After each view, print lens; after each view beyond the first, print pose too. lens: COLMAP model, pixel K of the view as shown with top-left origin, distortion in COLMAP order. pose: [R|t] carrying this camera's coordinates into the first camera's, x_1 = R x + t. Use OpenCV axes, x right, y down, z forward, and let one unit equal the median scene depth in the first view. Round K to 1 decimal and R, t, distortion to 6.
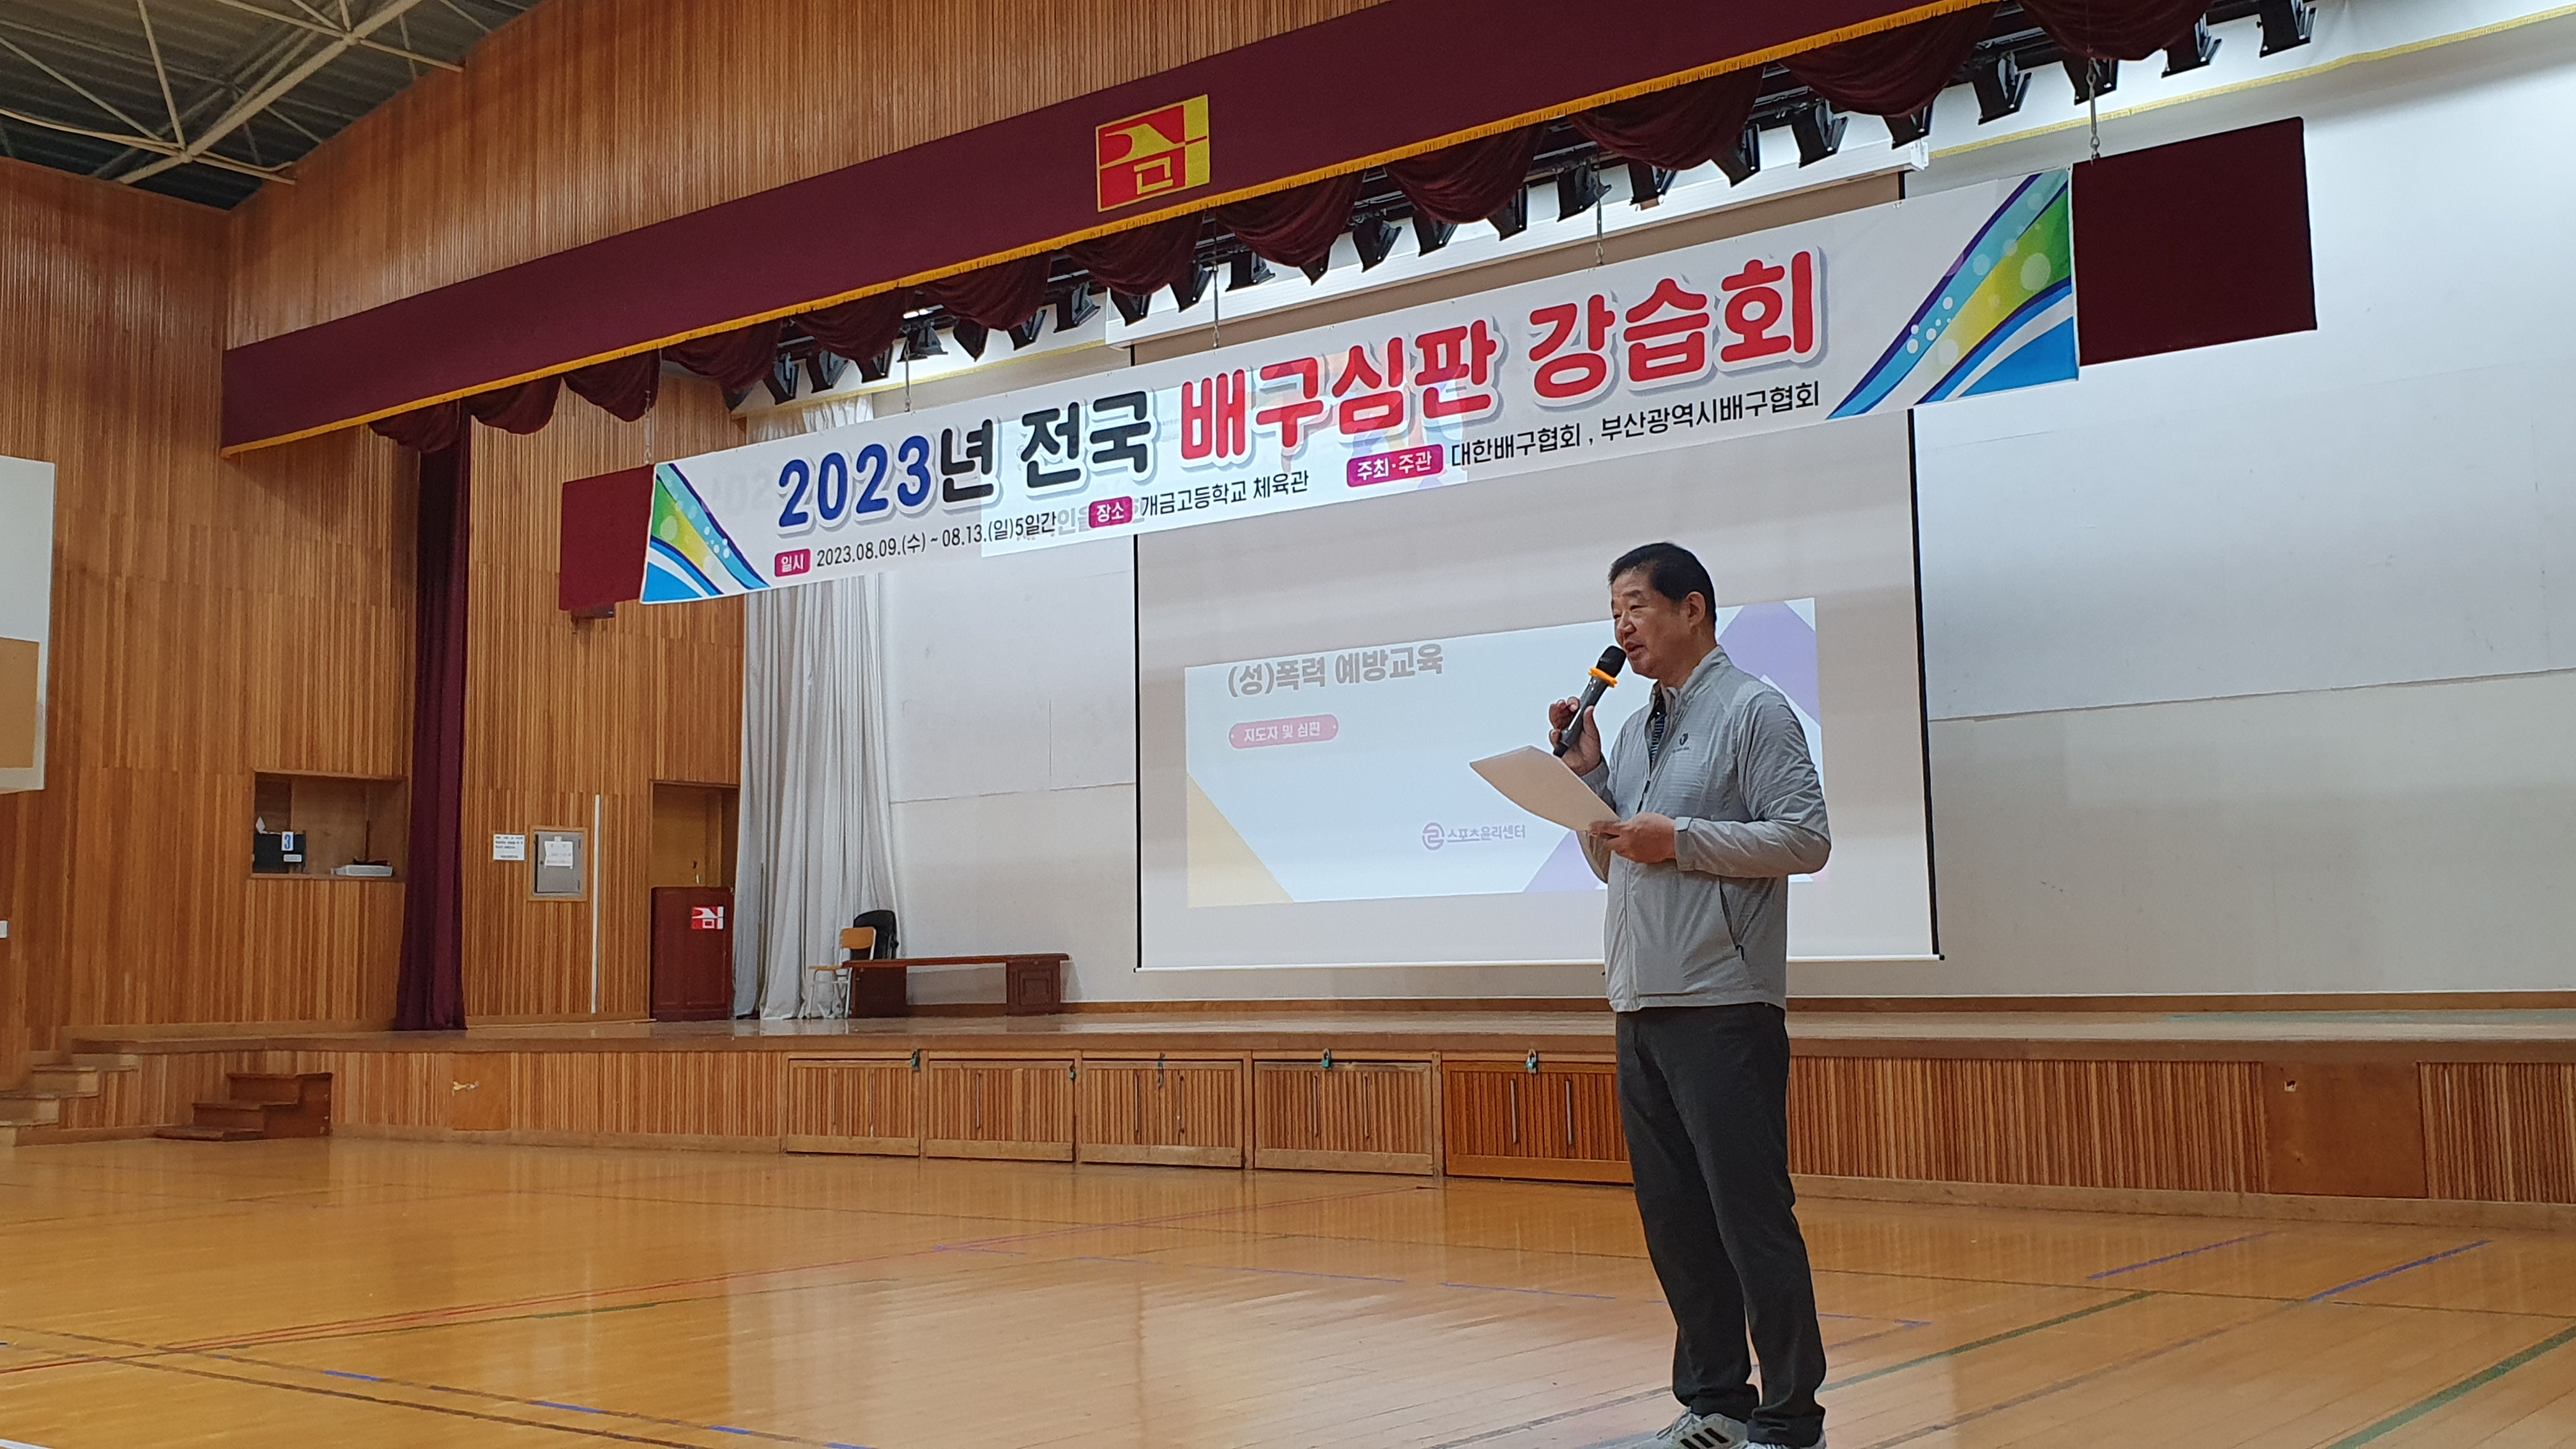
lens RADIAL K [[2569.4, 0, 1284.8], [0, 2569.4, 679.0], [0, 0, 1]] dist [0.339065, -1.513848]
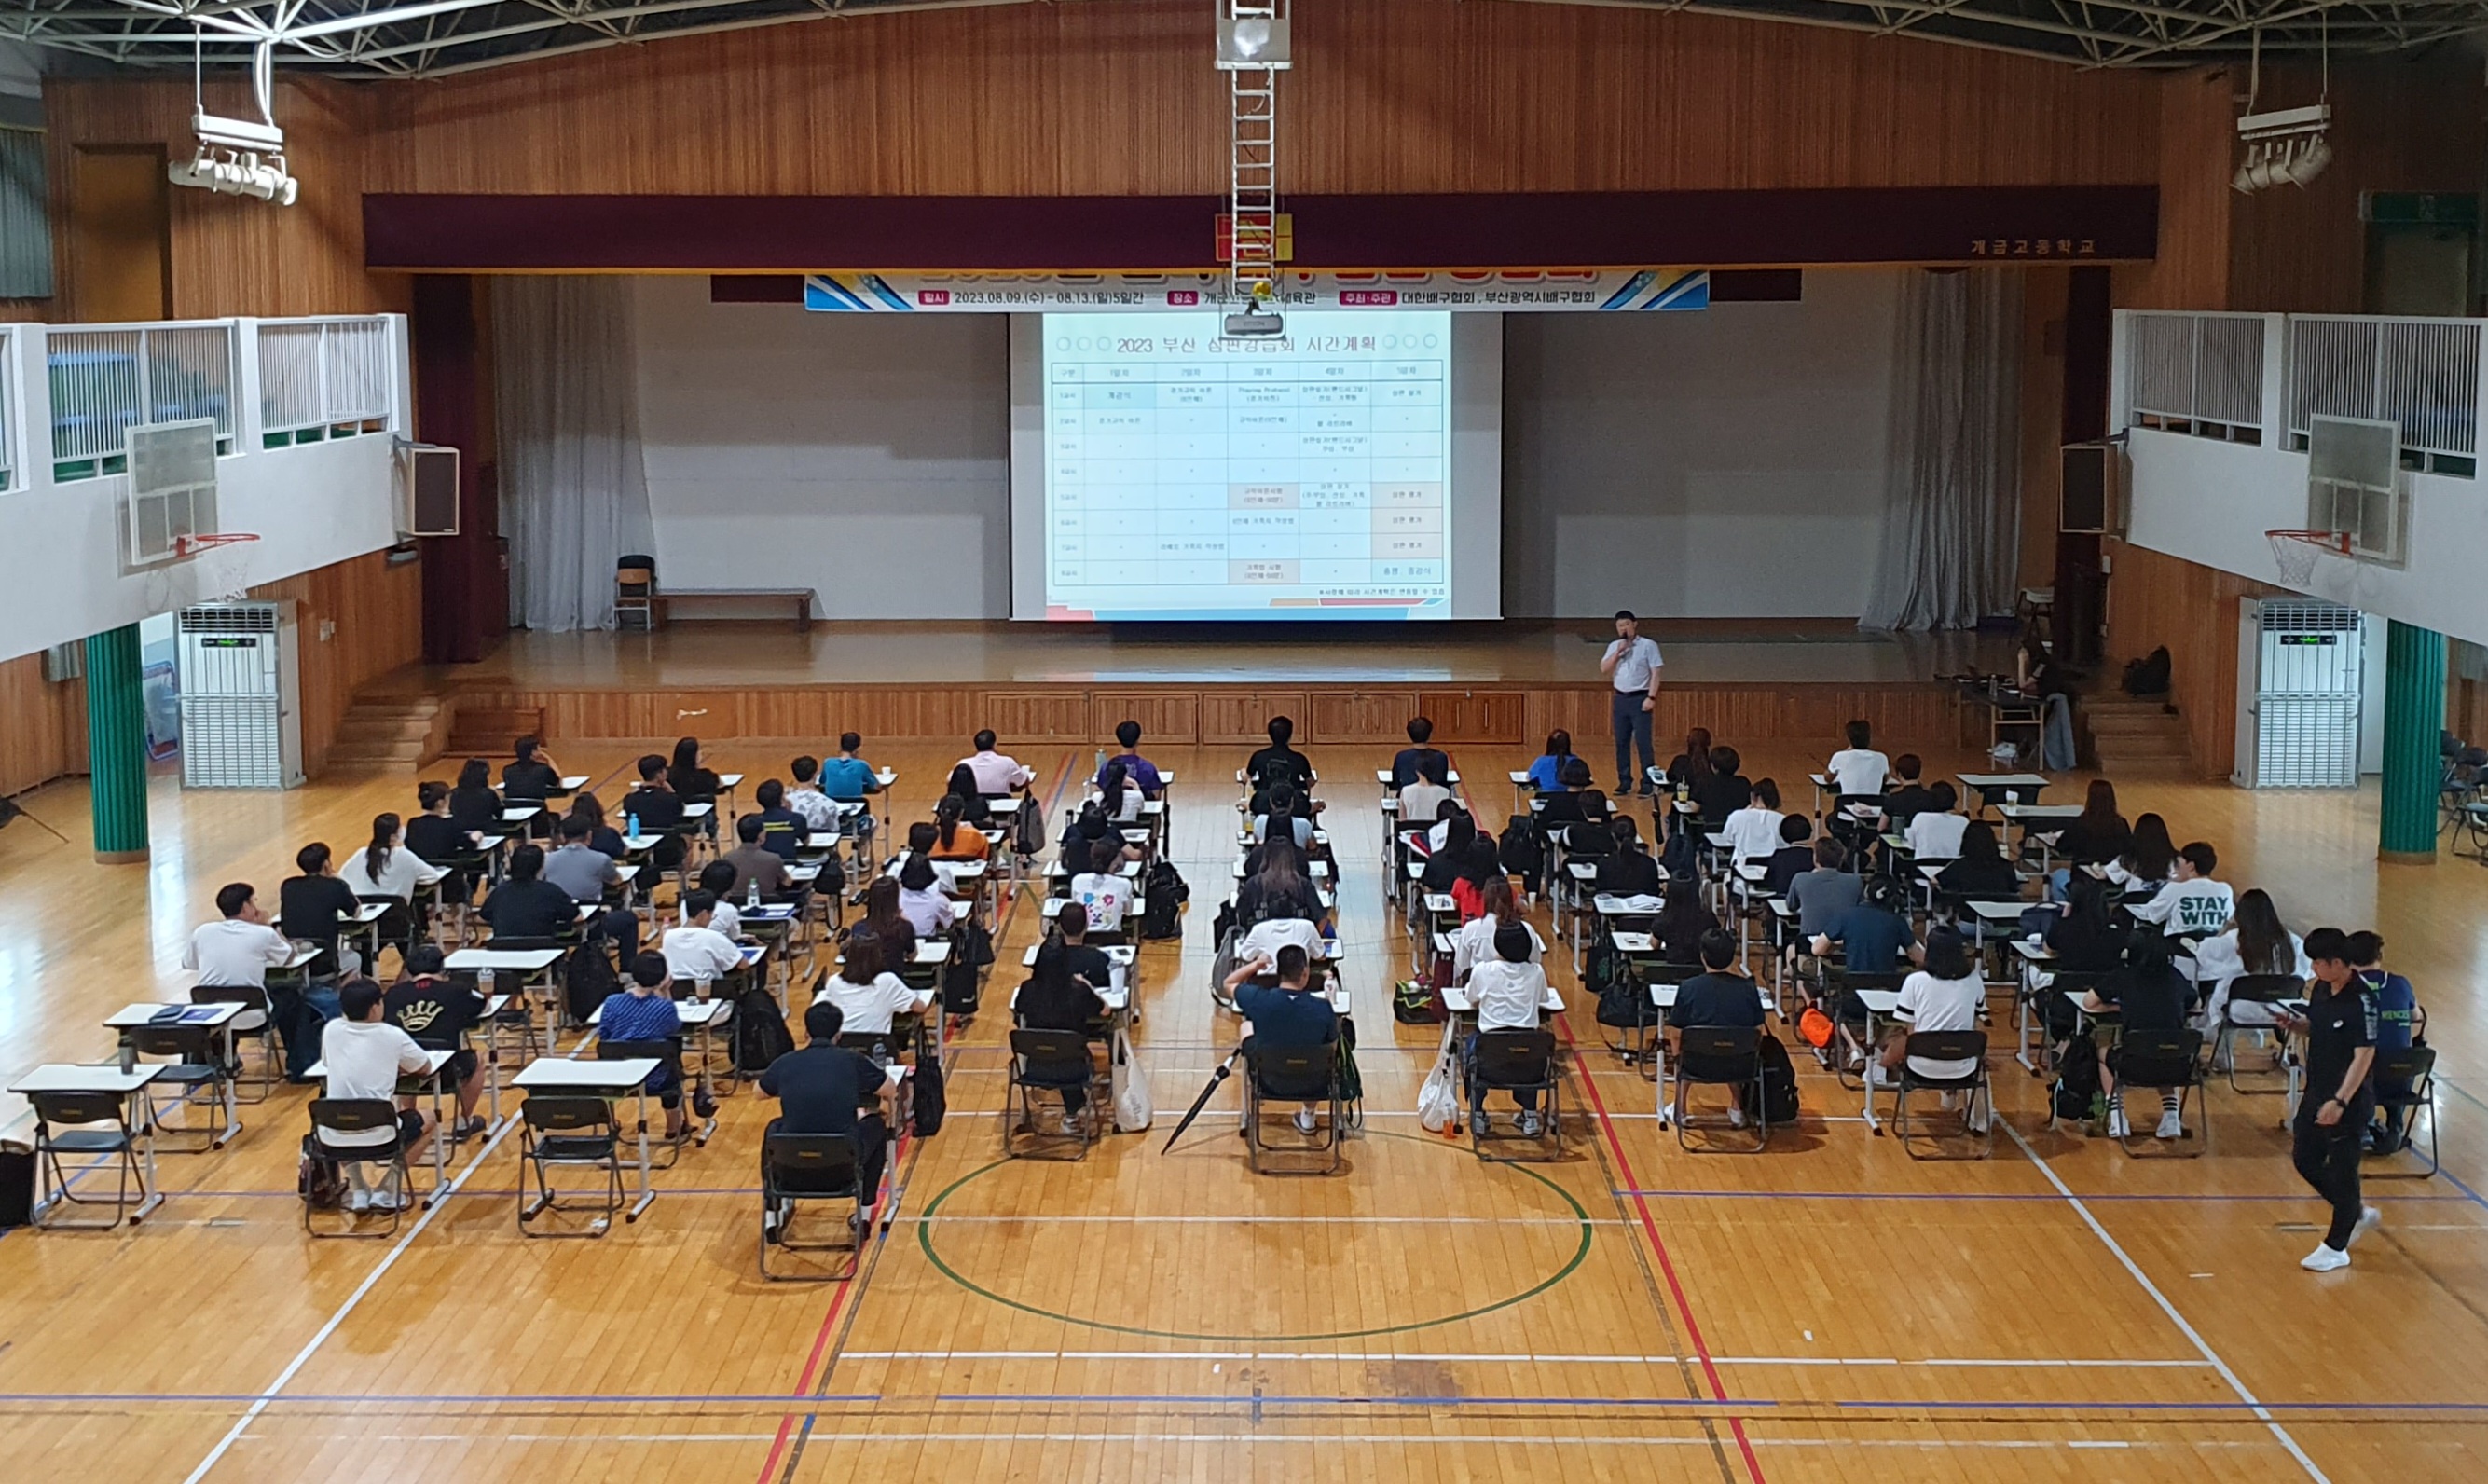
lens RADIAL K [[2872.8, 0, 1255.4], [0, 2872.8, 623.5], [0, 0, 1]] dist [0.187535, -0.607658]
pose [[0.783538, -0.054638, 0.618937, -1.362712], [-0.083379, 0.977871, 0.191876, -0.323931], [-0.615724, -0.201949, 0.761643, -0.680944]]
